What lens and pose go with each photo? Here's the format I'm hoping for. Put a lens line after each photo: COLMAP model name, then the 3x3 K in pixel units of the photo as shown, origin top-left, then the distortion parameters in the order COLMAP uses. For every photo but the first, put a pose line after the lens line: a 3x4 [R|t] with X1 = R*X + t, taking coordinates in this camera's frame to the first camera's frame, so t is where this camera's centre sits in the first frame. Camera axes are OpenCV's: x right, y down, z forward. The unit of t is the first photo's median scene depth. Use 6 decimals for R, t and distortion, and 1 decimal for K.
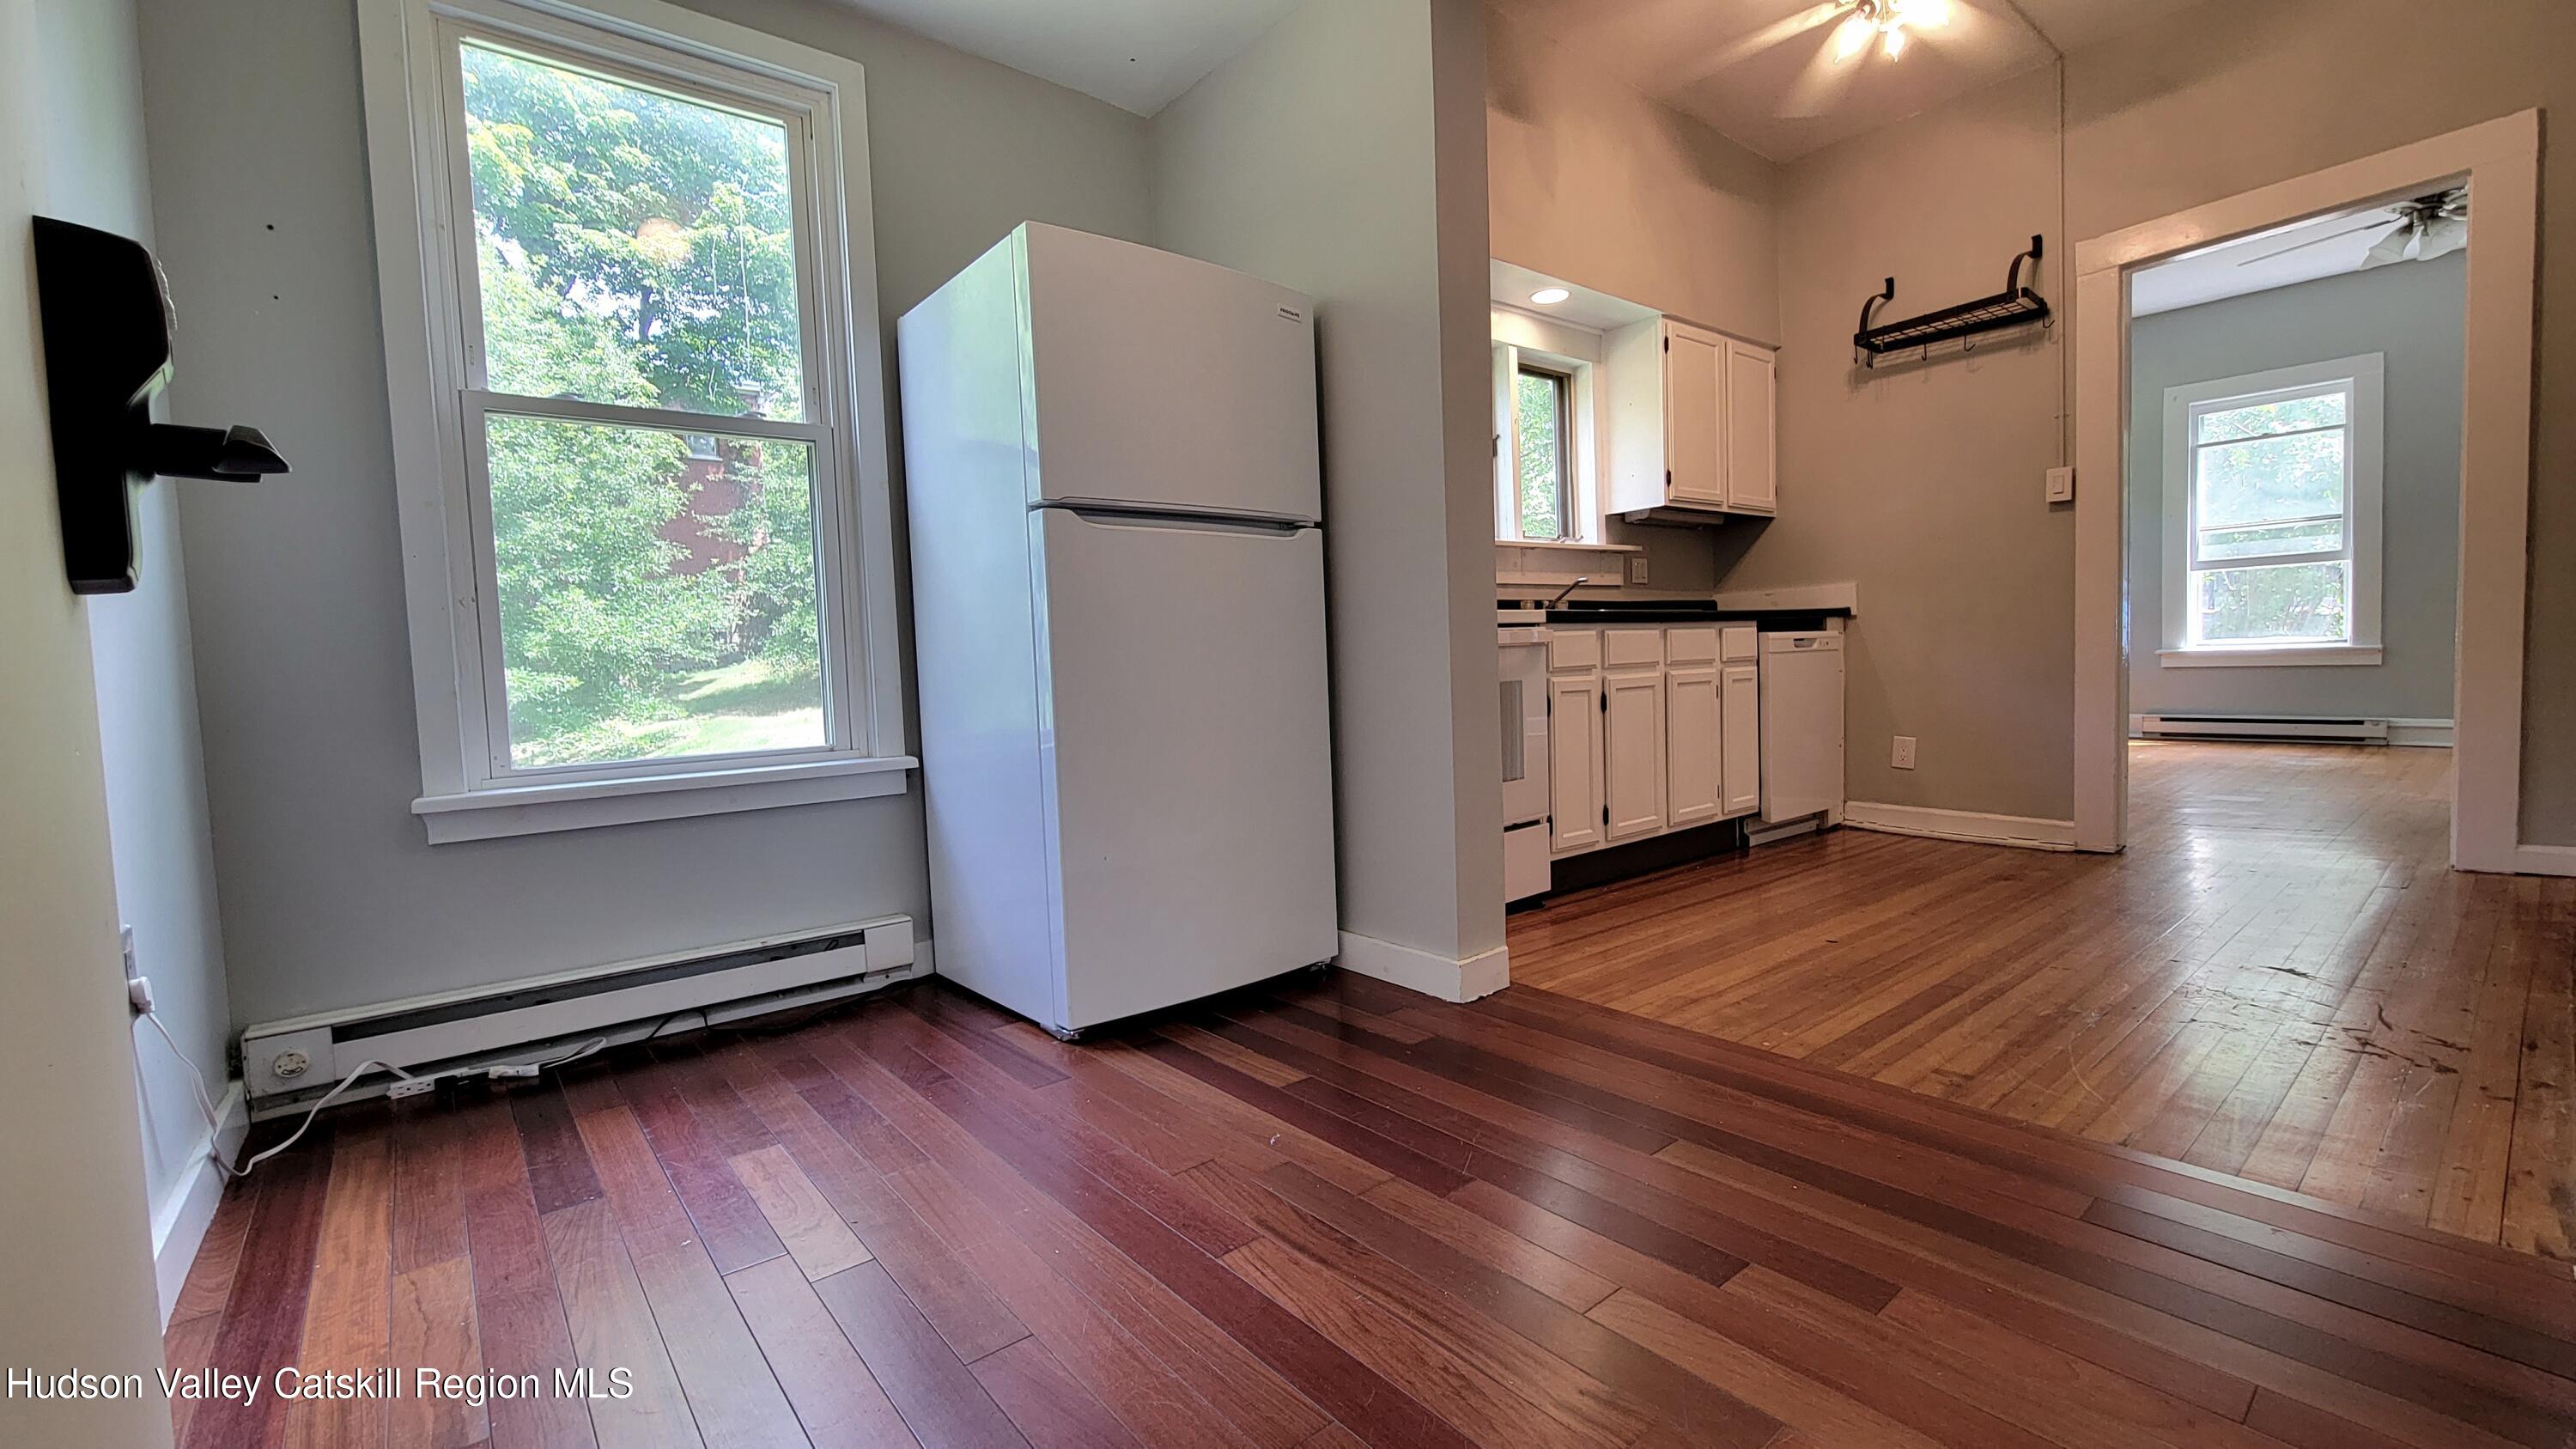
lens RADIAL K [[1064.8, 0, 1286.4], [0, 1064.8, 724.1], [0, 0, 1]] dist [0.000800, -0.002463]
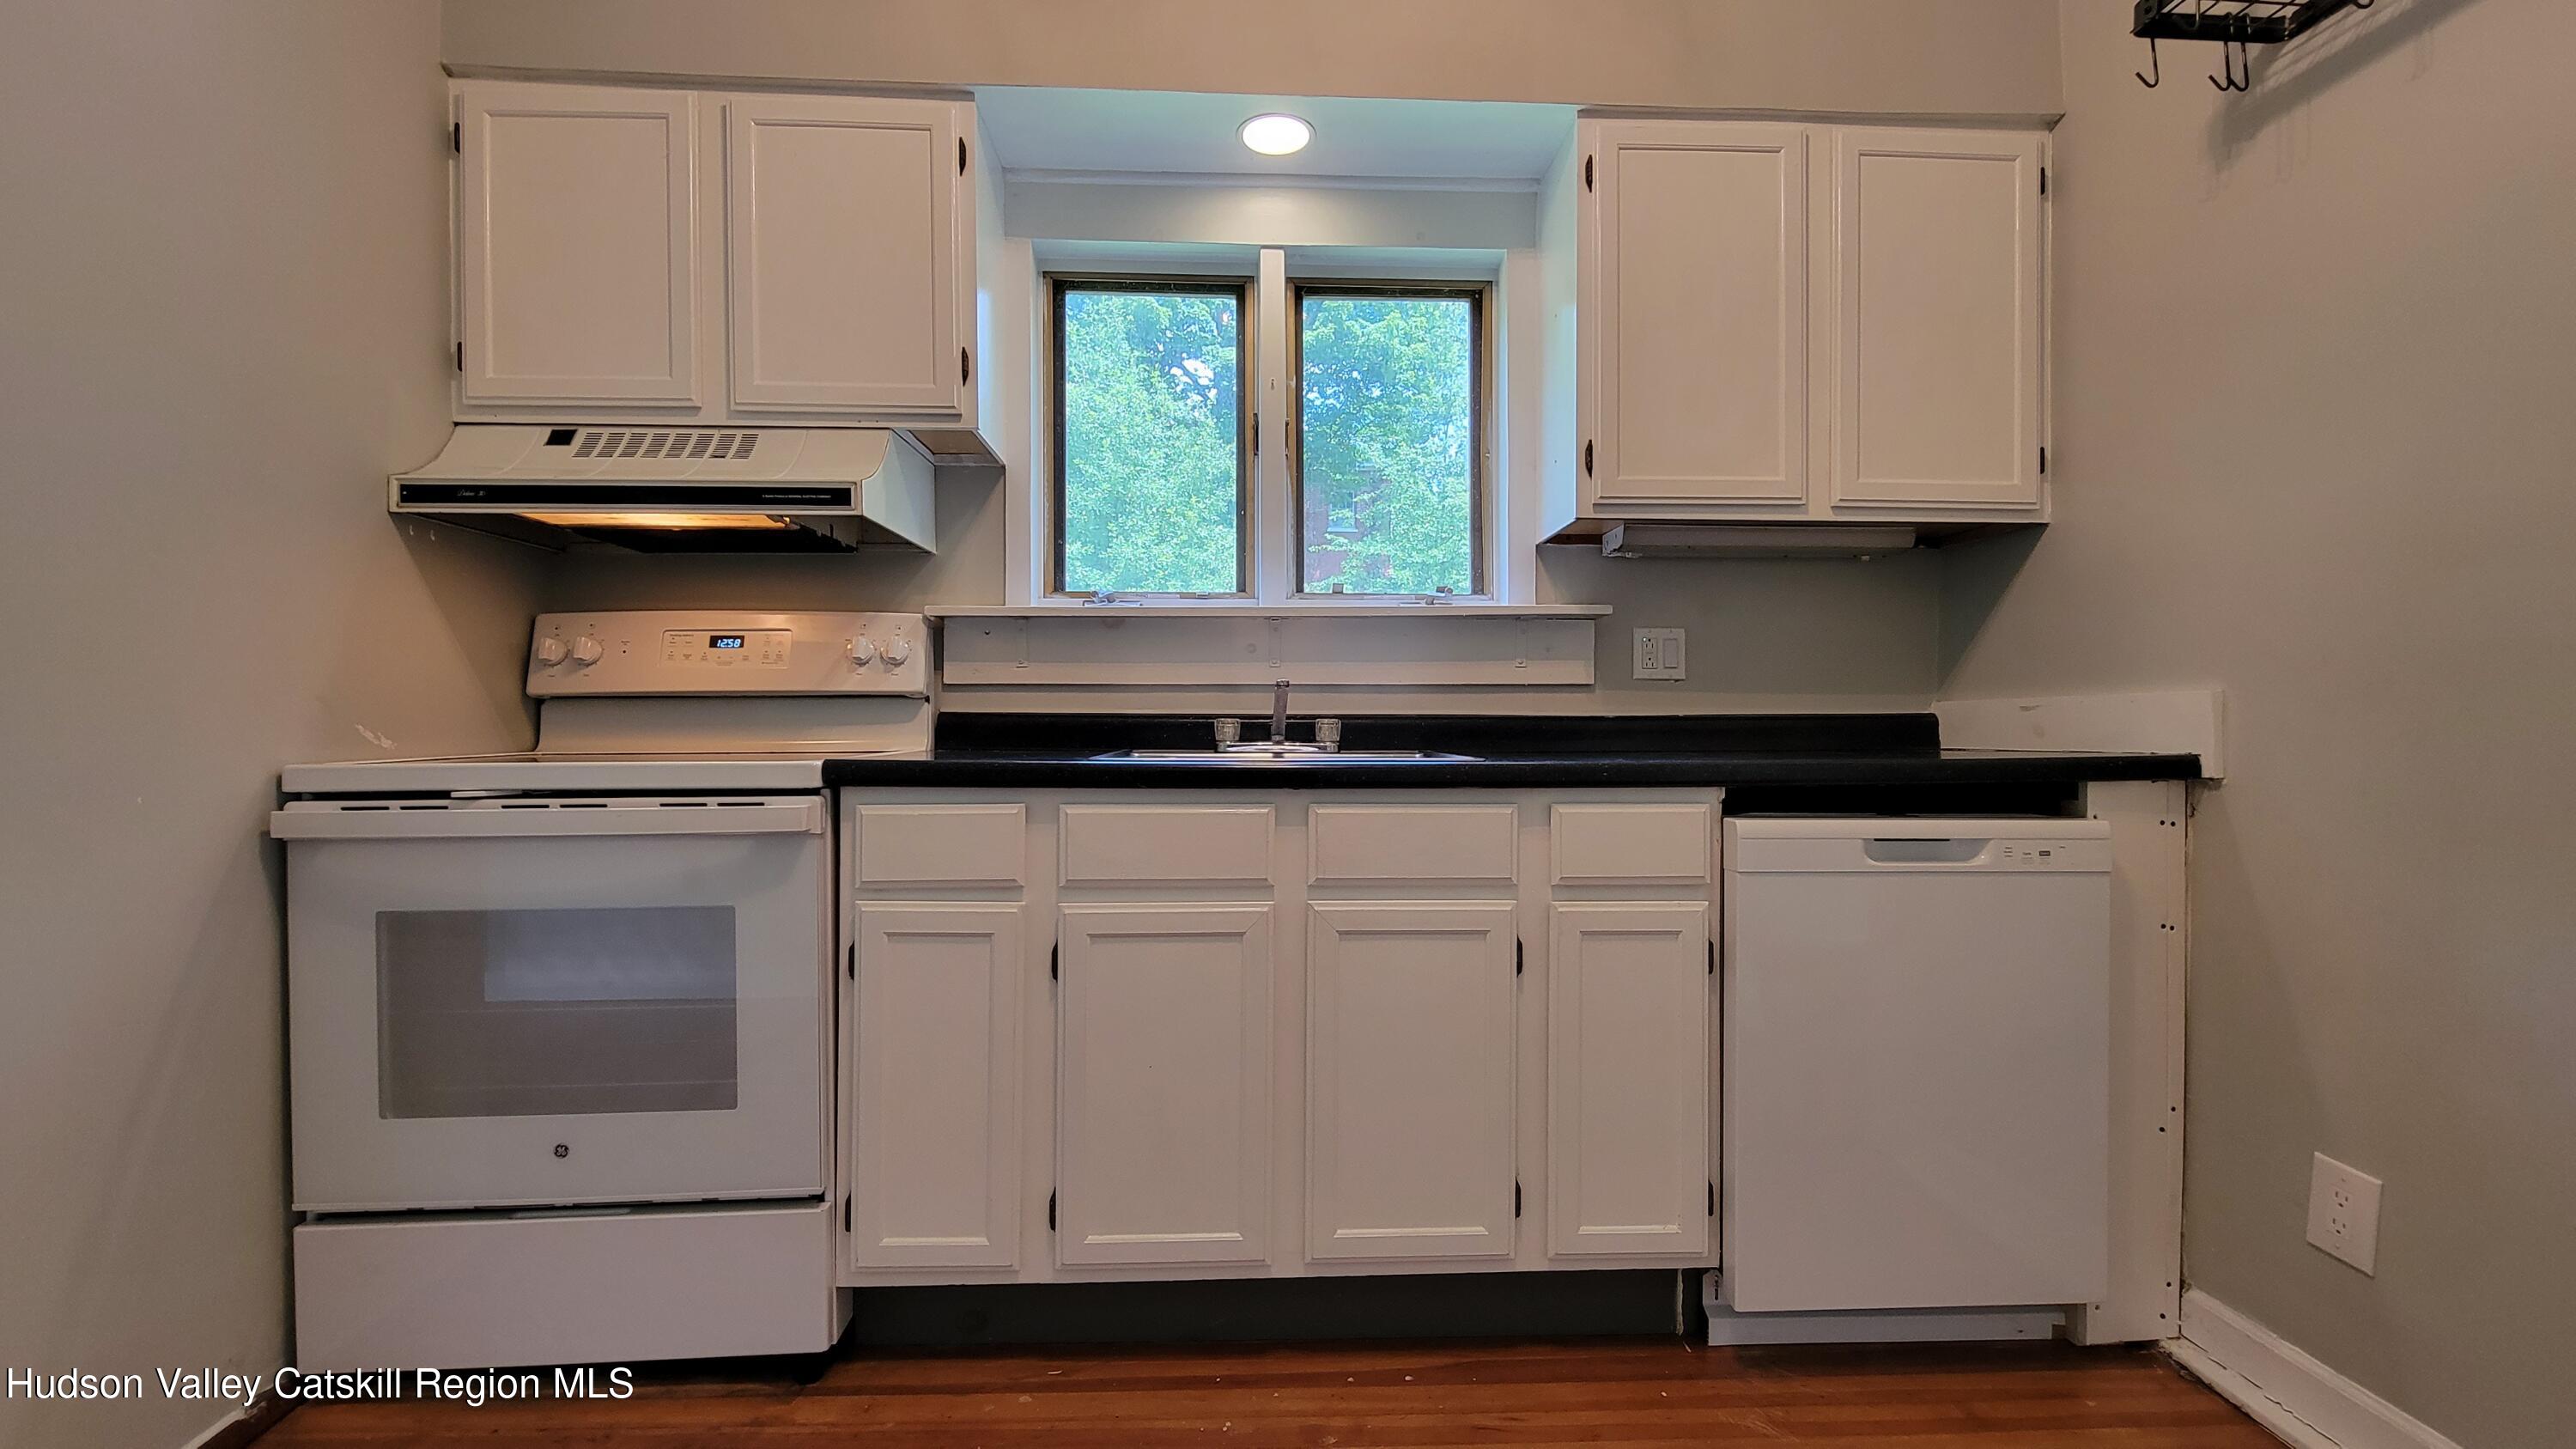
lens RADIAL K [[1064.8, 0, 1291.9], [0, 1064.8, 719.4], [0, 0, 1]] dist [0.000800, -0.002463]
pose [[0.803841, 0.038943, -0.593568, 0.512225], [-0.067979, 0.997331, -0.026628, -0.094363], [0.590947, 0.061755, 0.804343, 0.540149]]
